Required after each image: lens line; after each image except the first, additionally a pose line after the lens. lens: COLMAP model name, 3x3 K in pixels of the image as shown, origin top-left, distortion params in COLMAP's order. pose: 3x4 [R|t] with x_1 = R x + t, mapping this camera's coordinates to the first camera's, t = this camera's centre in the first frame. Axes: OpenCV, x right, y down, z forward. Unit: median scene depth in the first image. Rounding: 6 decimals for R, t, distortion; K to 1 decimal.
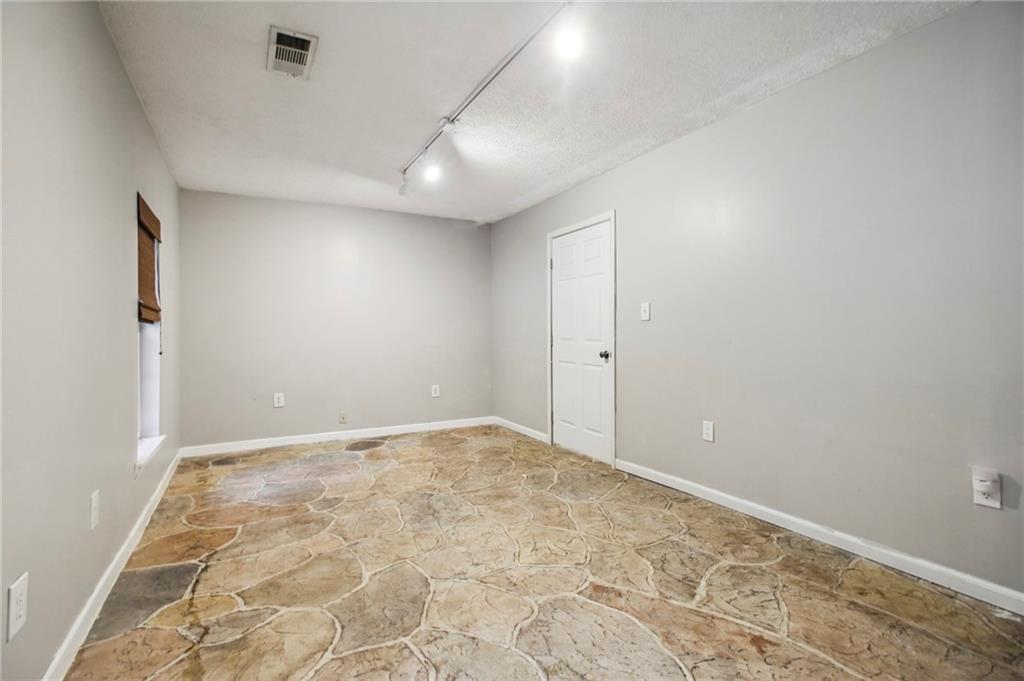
lens RADIAL K [[484.1, 0, 512.8], [0, 484.1, 335.6], [0, 0, 1]] dist [-0.000599, 0.000039]
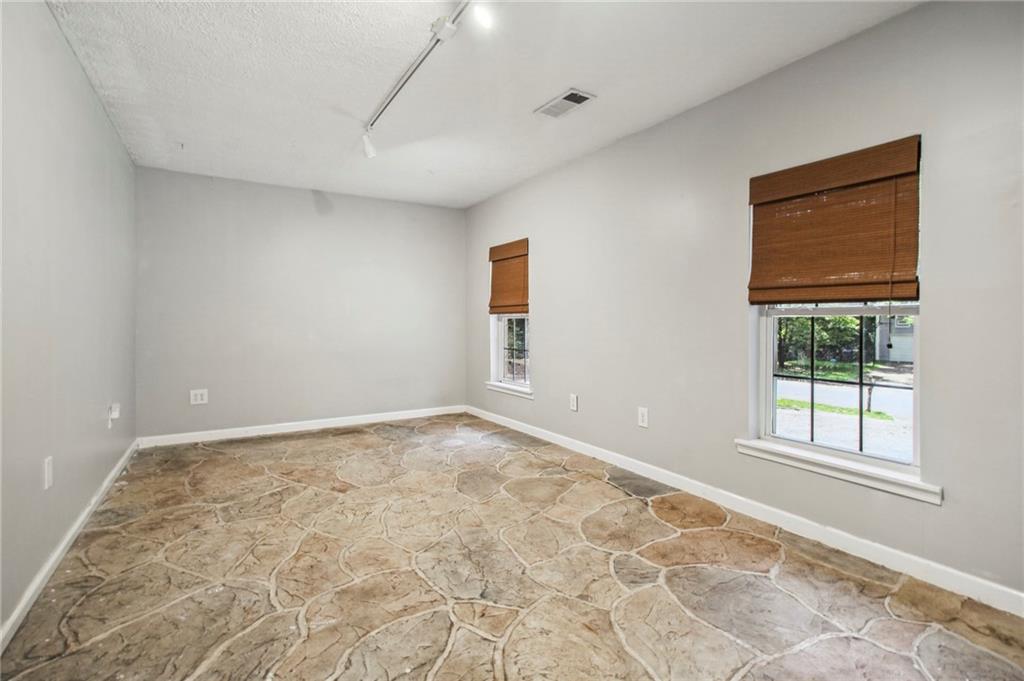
lens RADIAL K [[484.1, 0, 512.8], [0, 484.1, 335.6], [0, 0, 1]] dist [-0.000599, 0.000039]
pose [[-0.999060, 0.008274, -0.042559, -0.227694], [0.006688, 0.999283, 0.037271, -0.006088], [0.042837, 0.036951, -0.998399, 1.982275]]
